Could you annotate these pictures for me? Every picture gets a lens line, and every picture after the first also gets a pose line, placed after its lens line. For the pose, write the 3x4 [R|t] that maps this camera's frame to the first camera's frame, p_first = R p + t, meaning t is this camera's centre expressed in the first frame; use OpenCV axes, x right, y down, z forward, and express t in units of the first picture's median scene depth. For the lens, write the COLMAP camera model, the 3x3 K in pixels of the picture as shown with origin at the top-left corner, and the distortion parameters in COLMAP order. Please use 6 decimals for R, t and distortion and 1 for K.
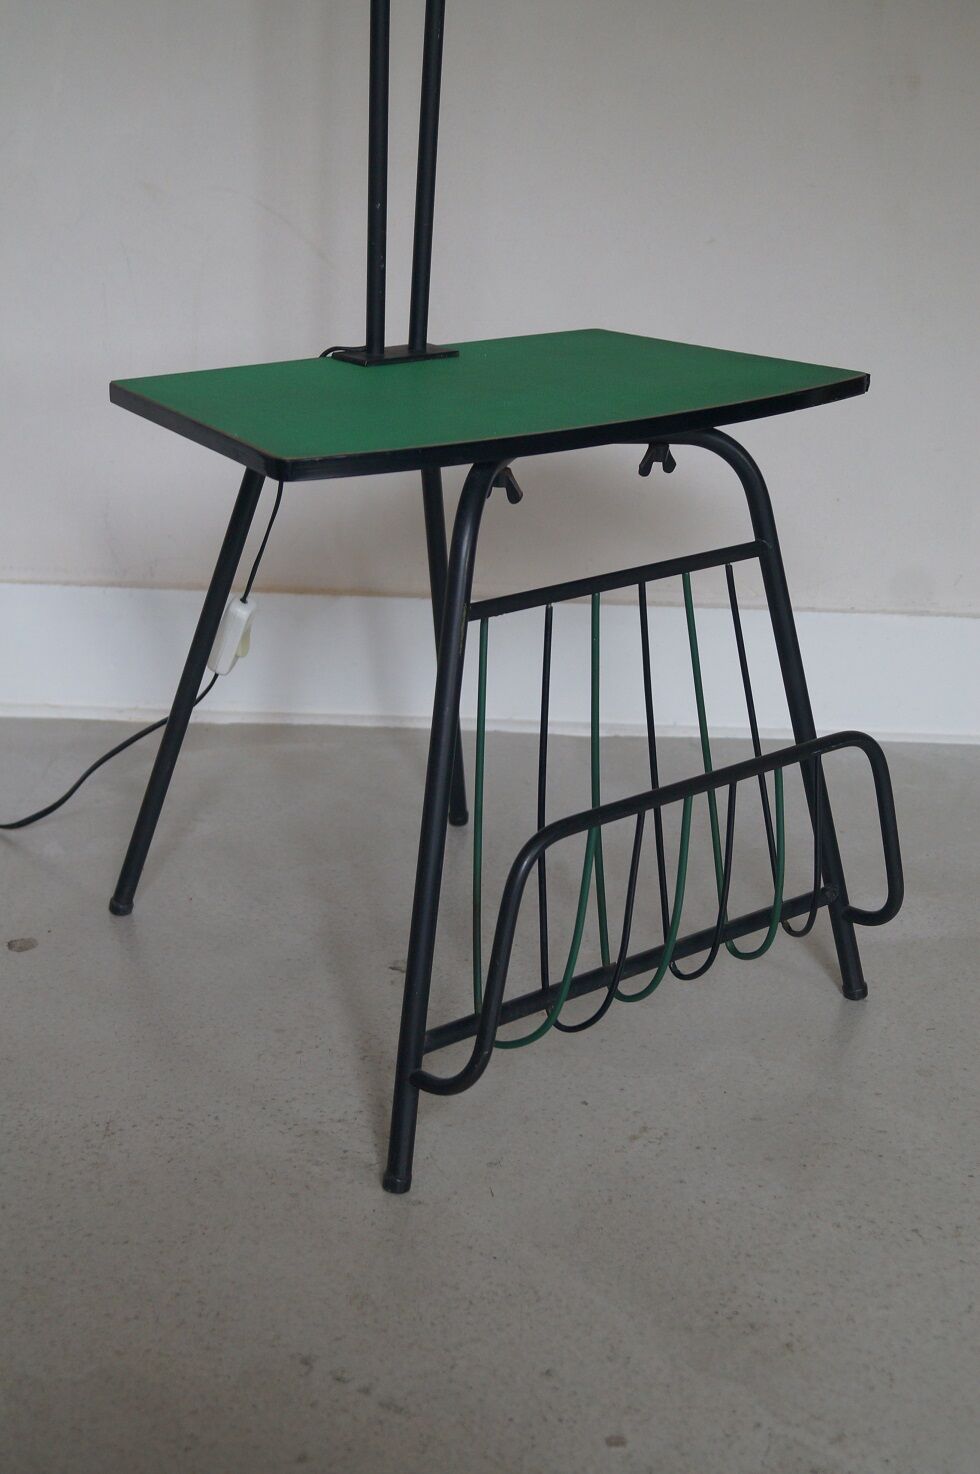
lens RADIAL K [[2119.6, 0, 500.0], [0, 2119.6, 738.3], [0, 0, 1]] dist [0.017668, 0.000000]
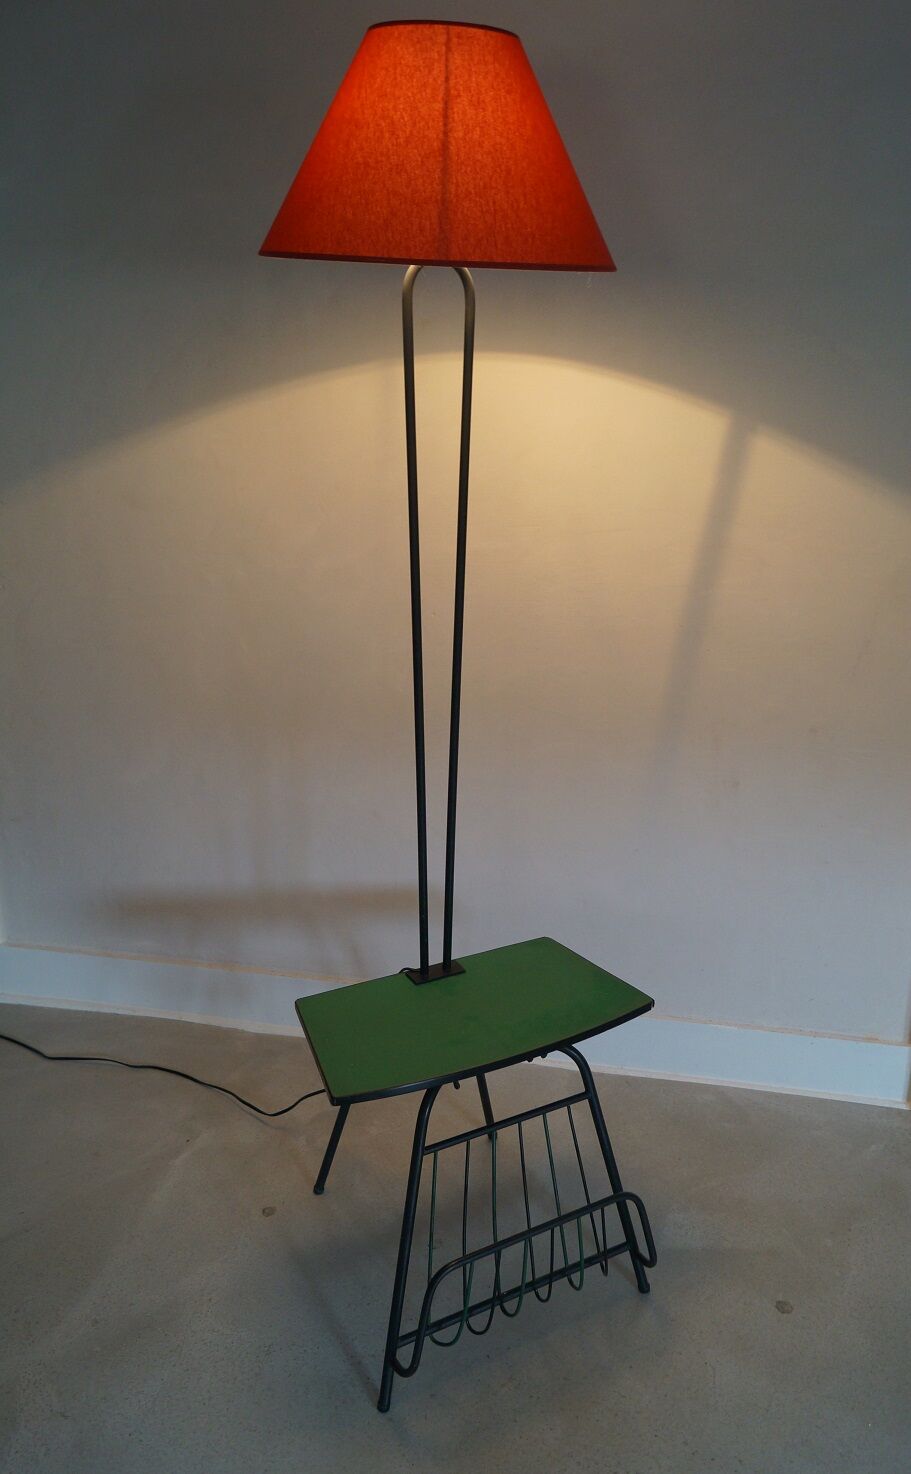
lens RADIAL K [[1110.6, 0, 493.3], [0, 1110.6, 770.9], [0, 0, 1]] dist [0.001077, 0.018104]
pose [[0.978662, 0.040886, -0.201367, 0.245187], [-0.045796, 0.998755, -0.019781, -0.392769], [0.200307, 0.028581, 0.979316, -0.111478]]
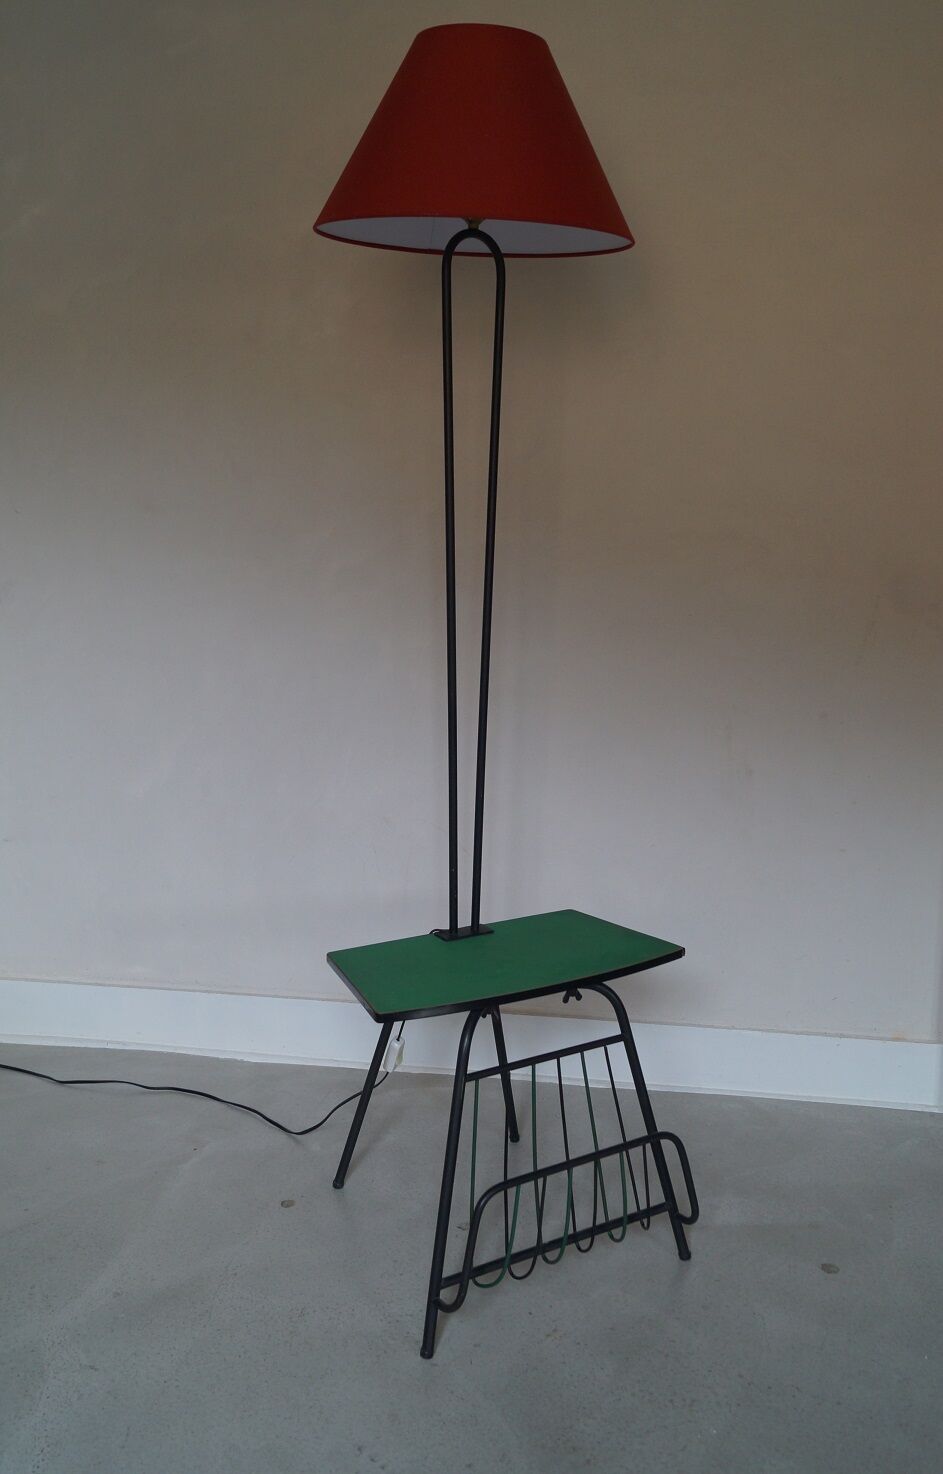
lens RADIAL K [[1233.2, 0, 489.3], [0, 1233.2, 771.4], [0, 0, 1]] dist [0.018187, 0.013765]
pose [[0.985156, 0.001969, -0.171651, 0.205237], [-0.029857, 0.986659, -0.160037, -0.152992], [0.169046, 0.162786, 0.972072, -0.260412]]
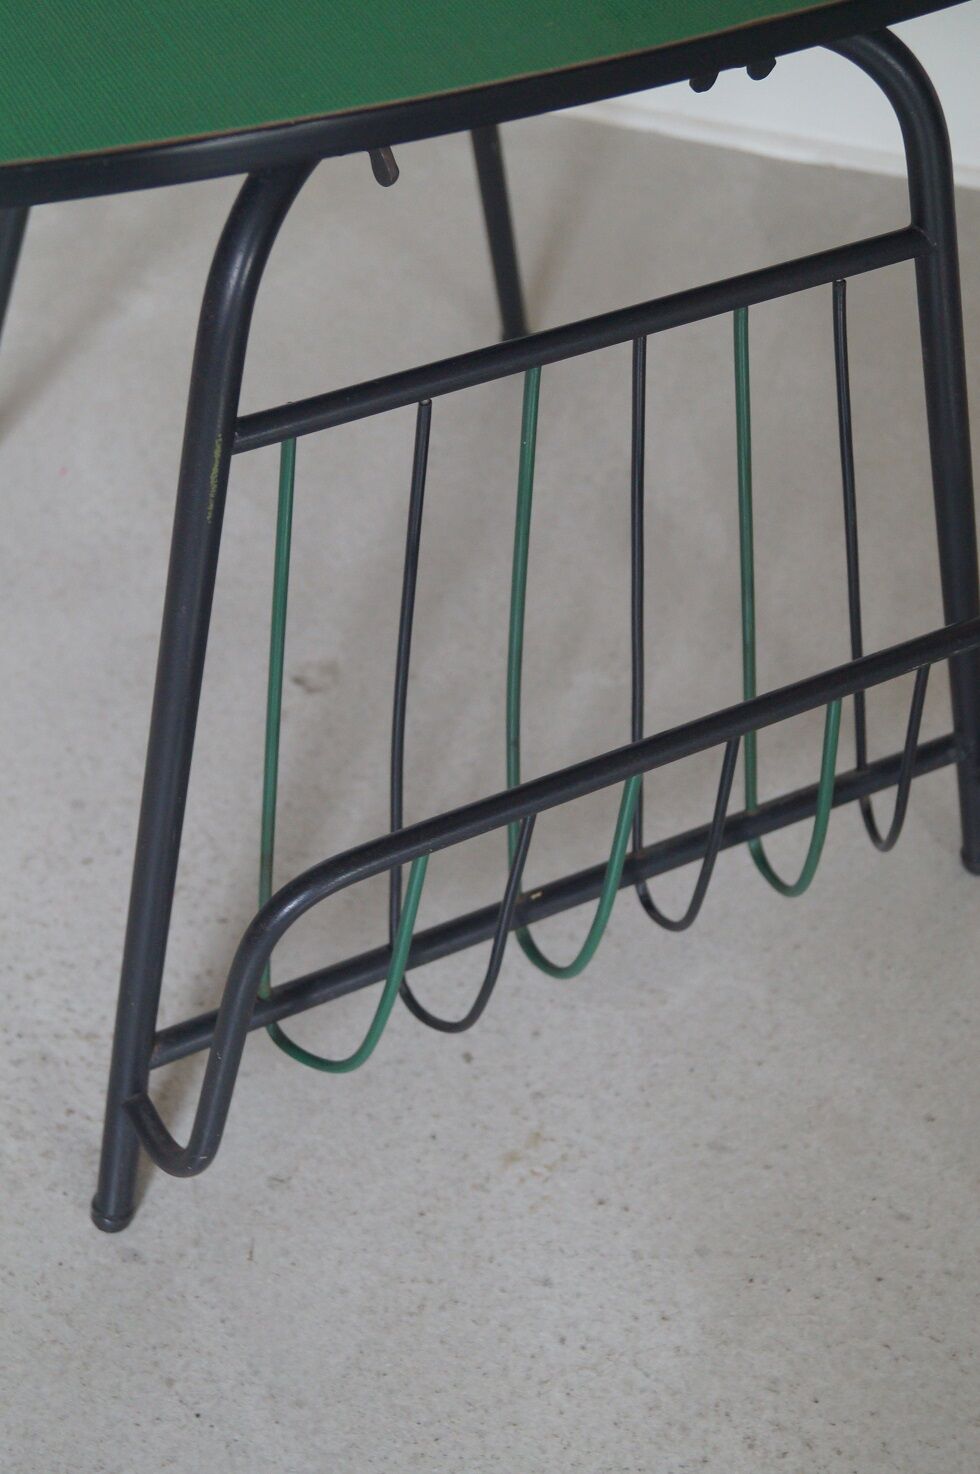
lens RADIAL K [[2119.6, 0, 499.1], [0, 2119.6, 733.4], [0, 0, 1]] dist [0.017668, 0.000000]
pose [[0.970800, 0.192231, -0.143505, 0.123470], [-0.101230, 0.870623, 0.481423, -0.229789], [0.217483, -0.452838, 0.864661, 0.480149]]
